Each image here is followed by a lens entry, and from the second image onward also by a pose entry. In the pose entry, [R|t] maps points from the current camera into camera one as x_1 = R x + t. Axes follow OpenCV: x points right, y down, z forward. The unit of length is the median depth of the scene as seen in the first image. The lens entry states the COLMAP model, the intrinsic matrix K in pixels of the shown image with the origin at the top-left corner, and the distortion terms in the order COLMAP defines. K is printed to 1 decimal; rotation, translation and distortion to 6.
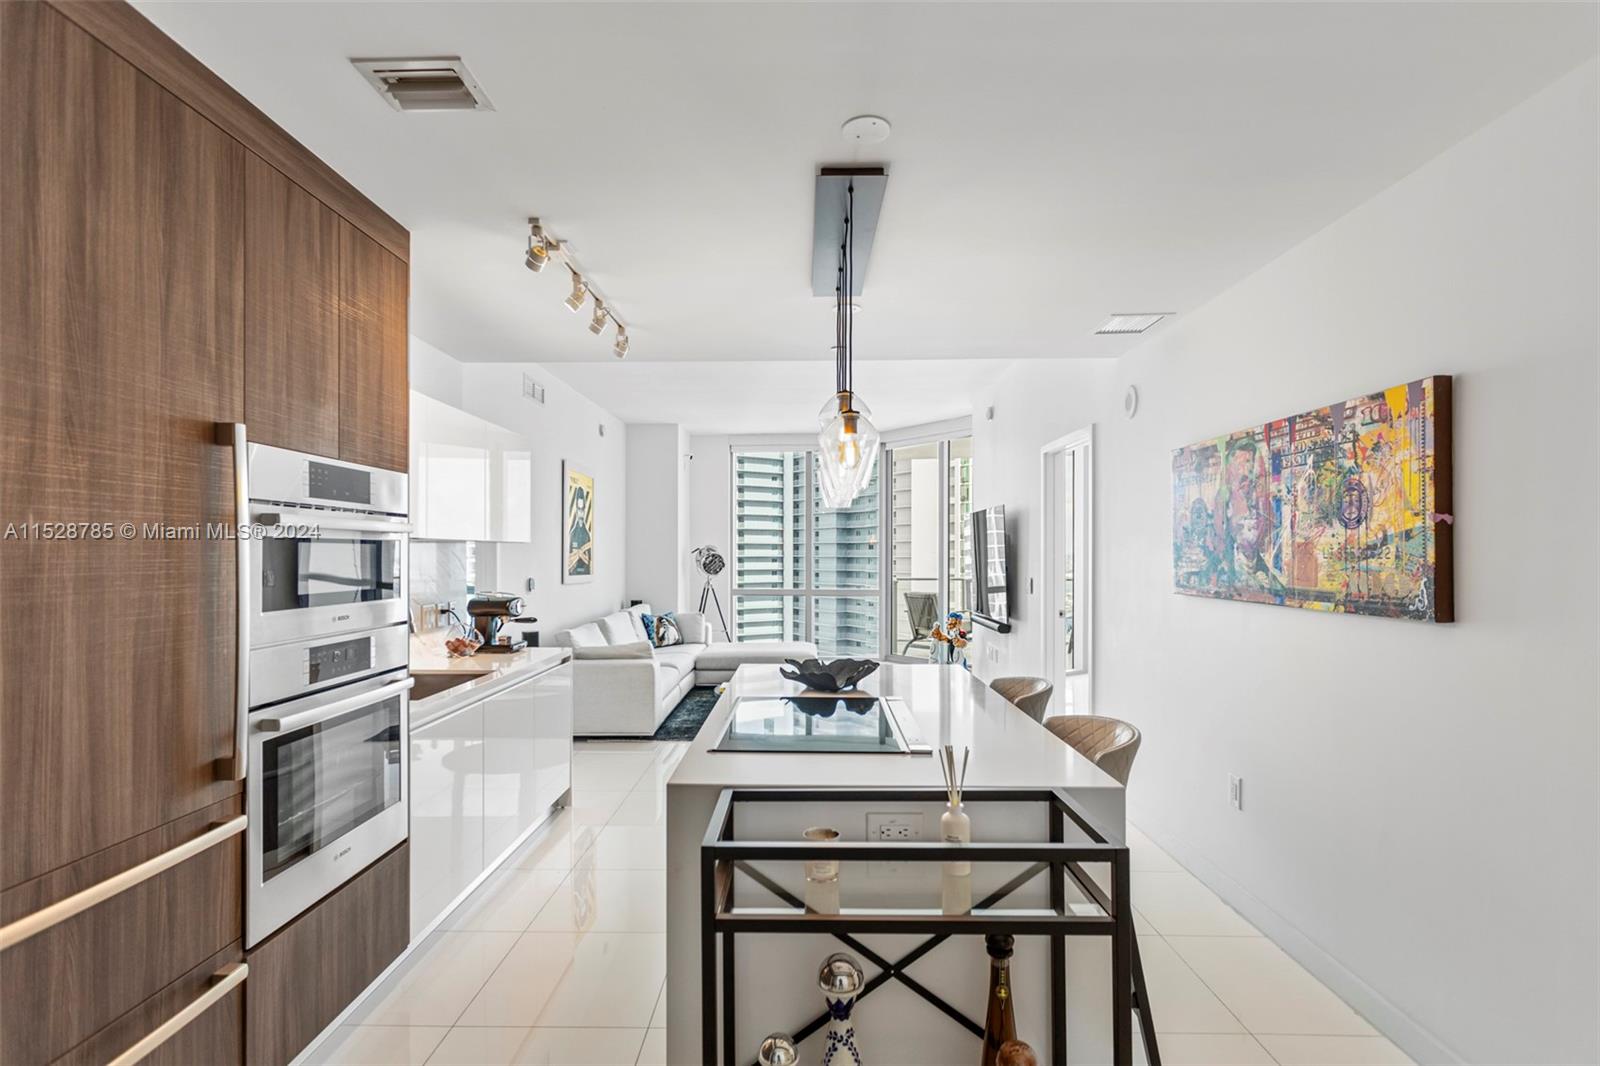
lens RADIAL K [[783.3, 0, 788.0], [0, 783.3, 555.9], [0, 0, 1]] dist [-0.000254, -0.000232]
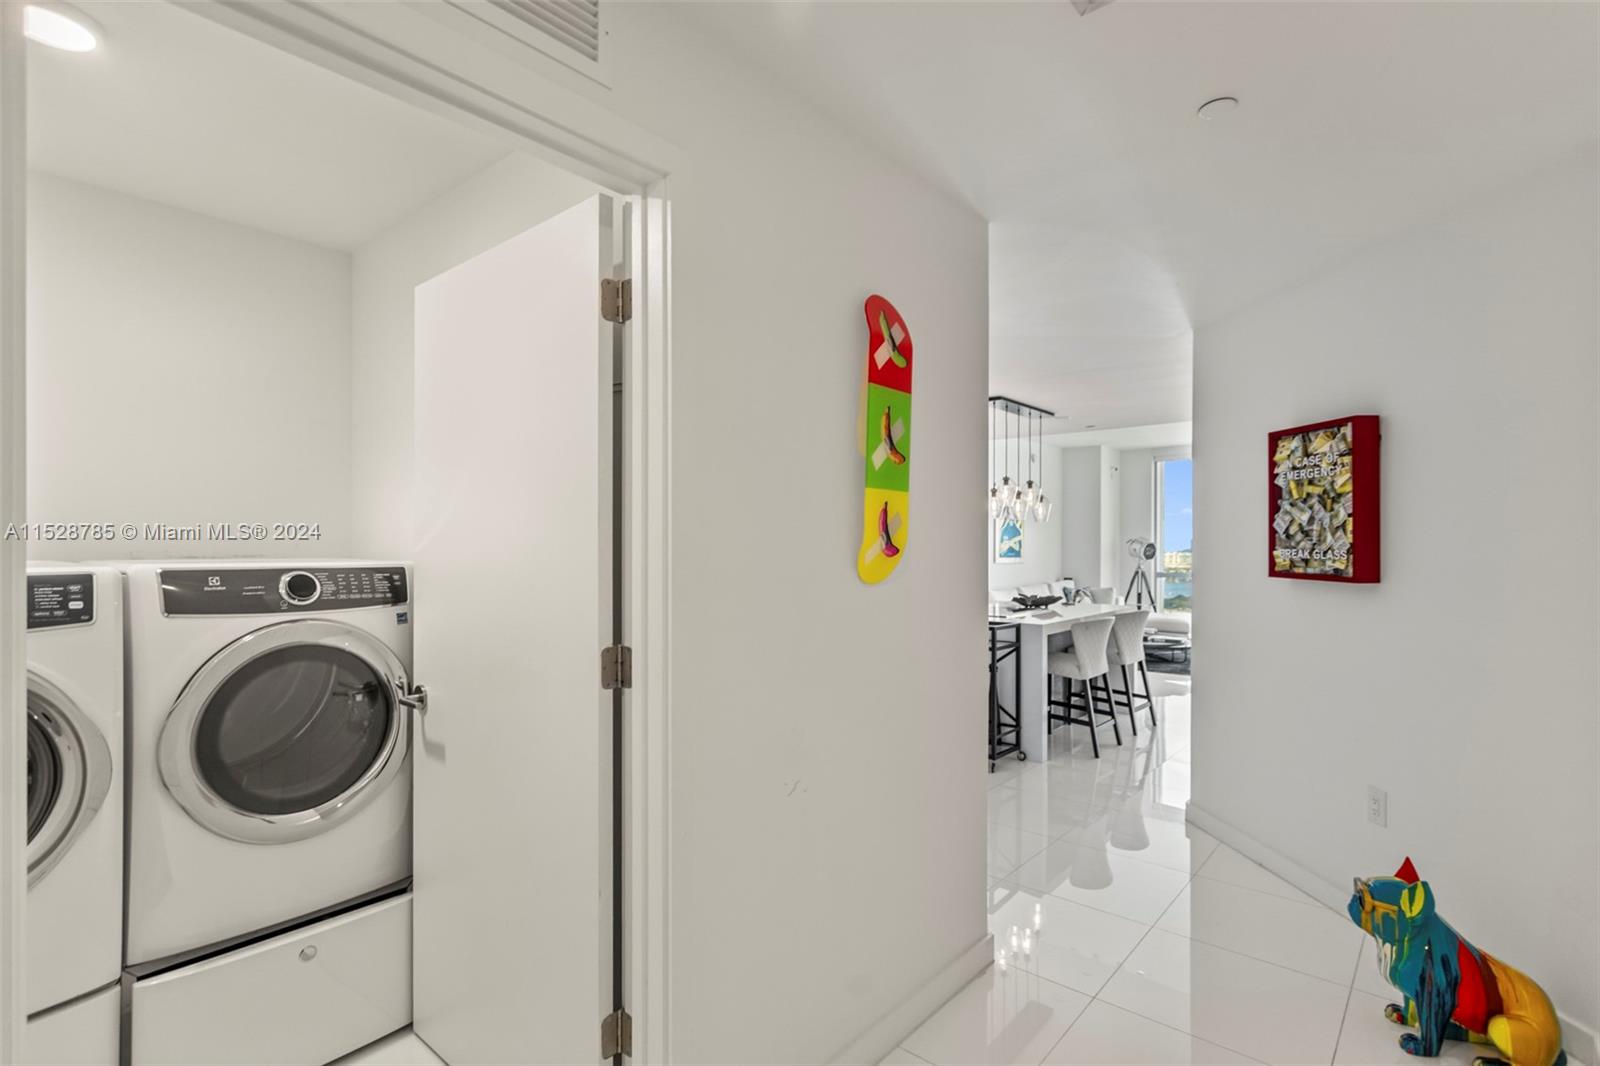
lens RADIAL K [[761.2, 0, 793.6], [0, 761.2, 543.0], [0, 0, 1]] dist [0.001202, -0.000016]
pose [[0.768698, 0.003311, -0.639603, 1.028300], [-0.005969, 0.999980, -0.001998, 0.004463], [0.639584, 0.005353, 0.768703, -1.169897]]
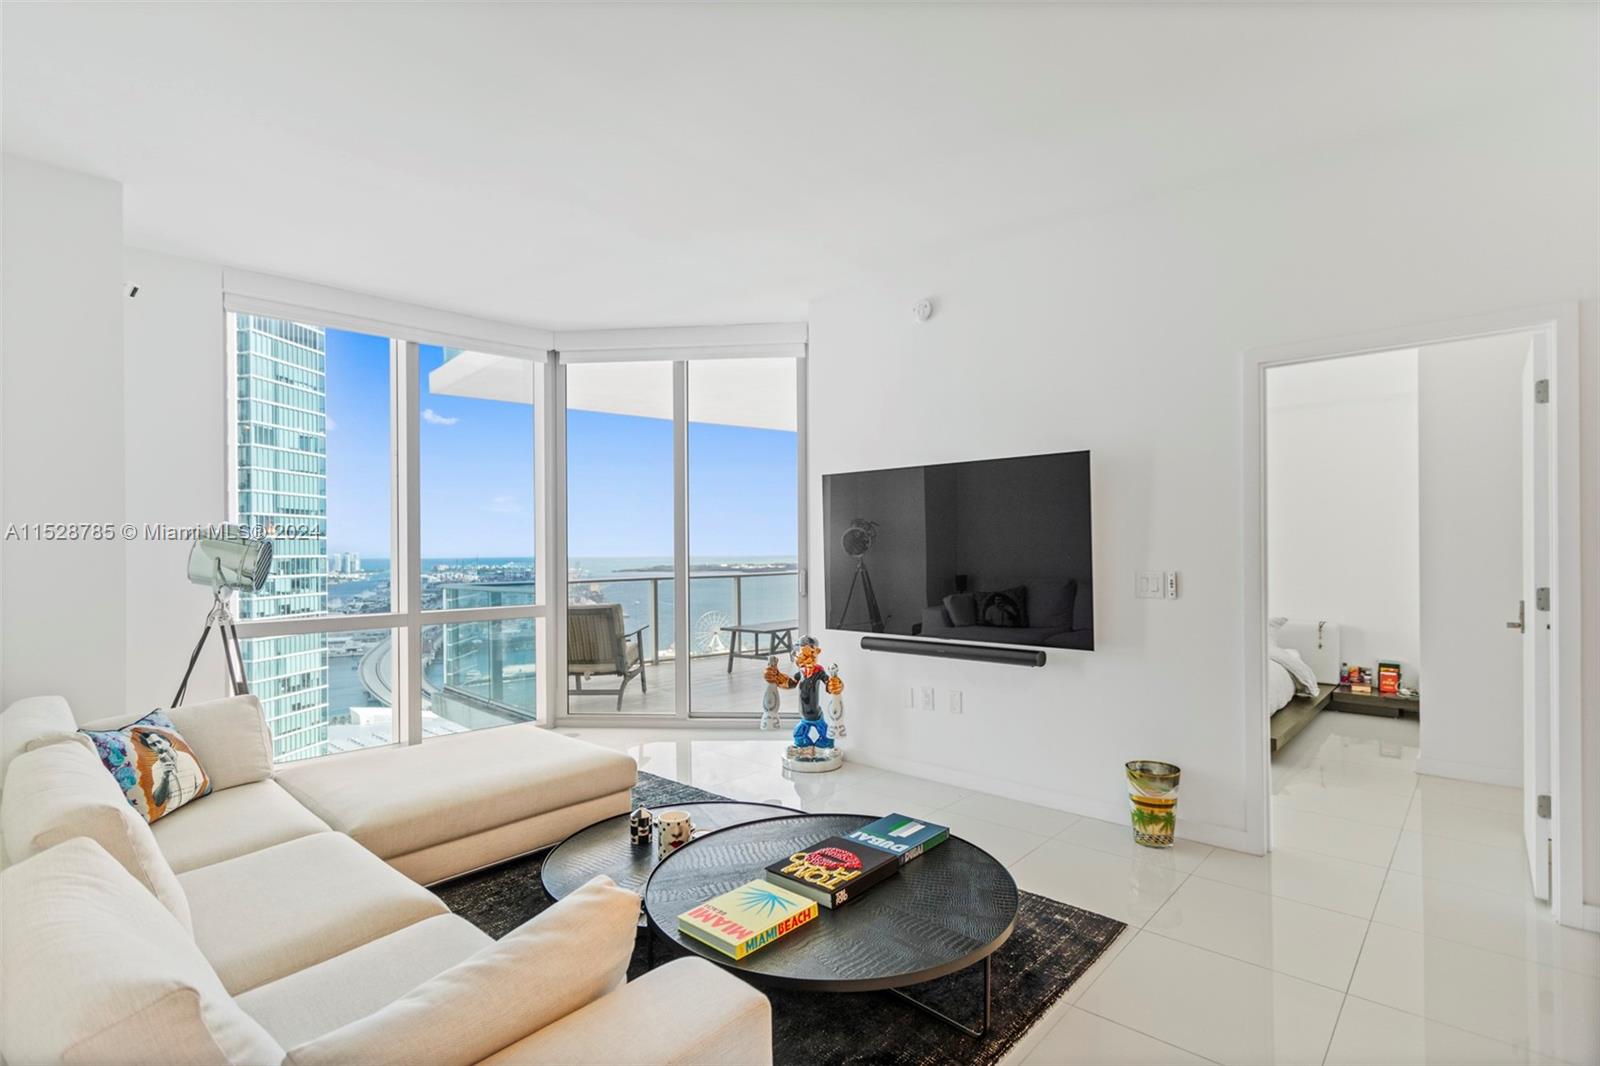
lens RADIAL K [[776.1, 0, 794.2], [0, 776.1, 550.3], [0, 0, 1]] dist [0.003342, 0.000279]
pose [[0.650354, -0.007655, 0.759593, -0.771199], [0.011619, 0.999932, 0.000128, 0.018454], [-0.759543, 0.008743, 0.650399, 1.918526]]
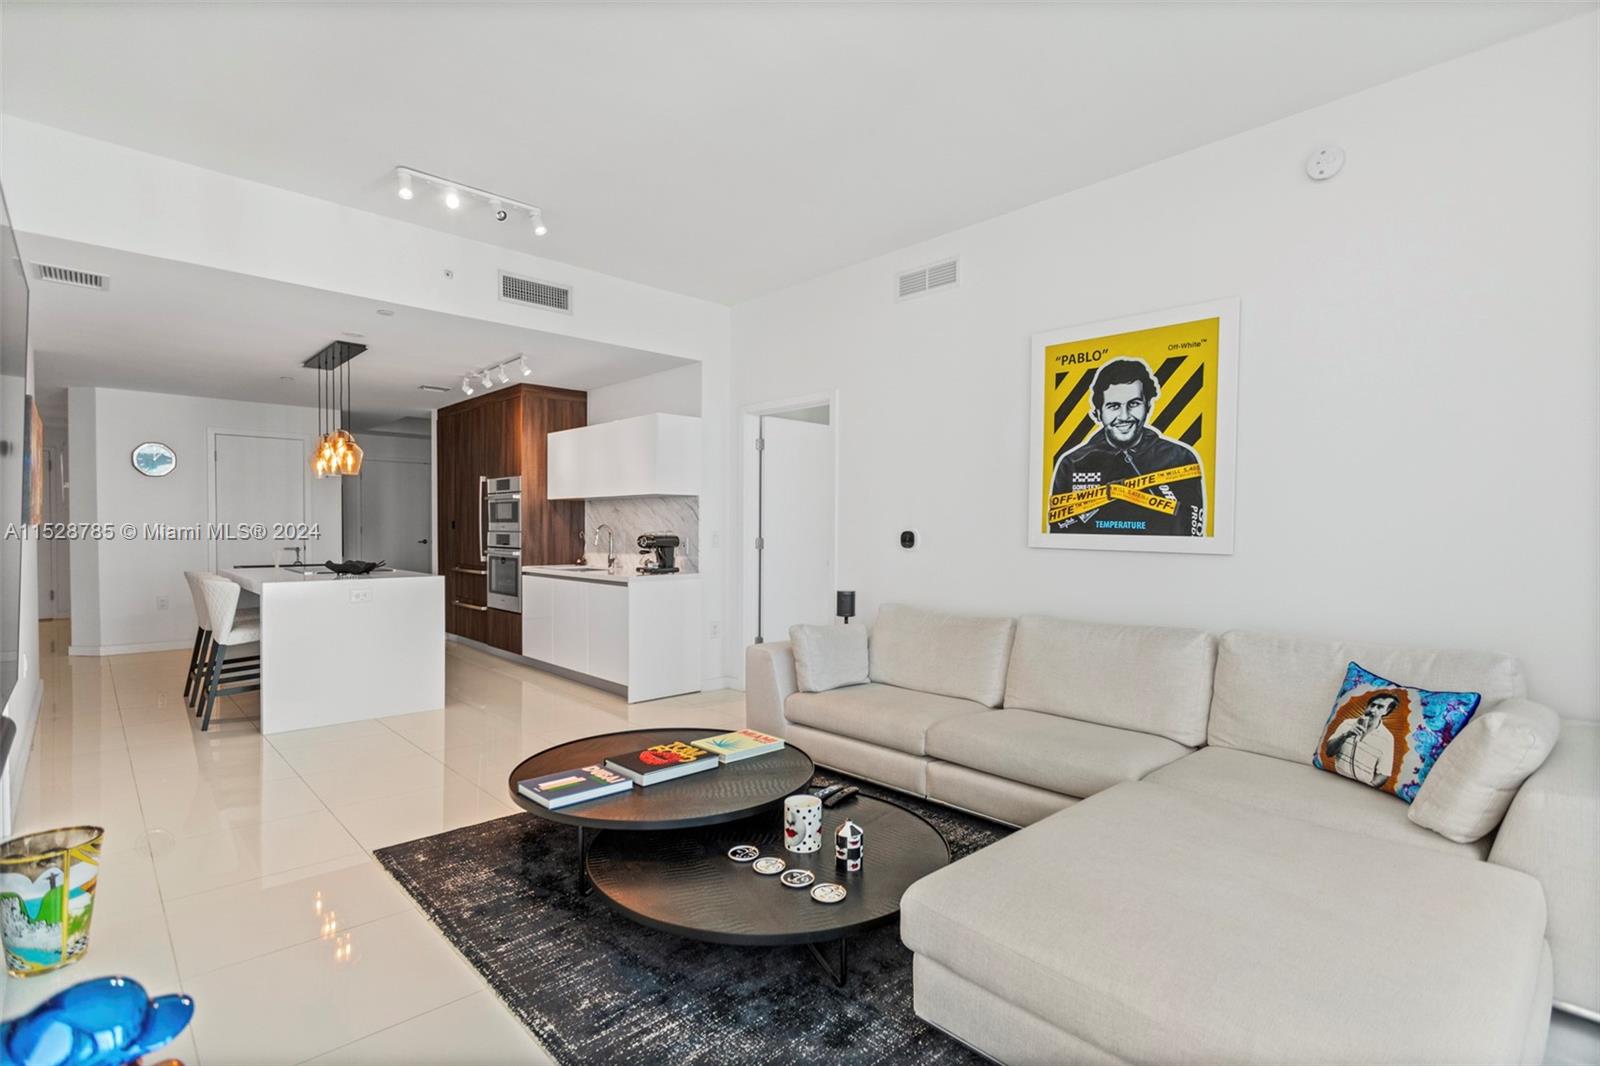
lens RADIAL K [[761.2, 0, 793.6], [0, 761.2, 543.0], [0, 0, 1]] dist [0.001202, -0.000016]
pose [[-0.708052, 0.010358, -0.706085, 0.673450], [-0.007093, 0.999738, 0.021779, 0.059372], [0.706125, 0.020429, -0.707792, 3.476139]]
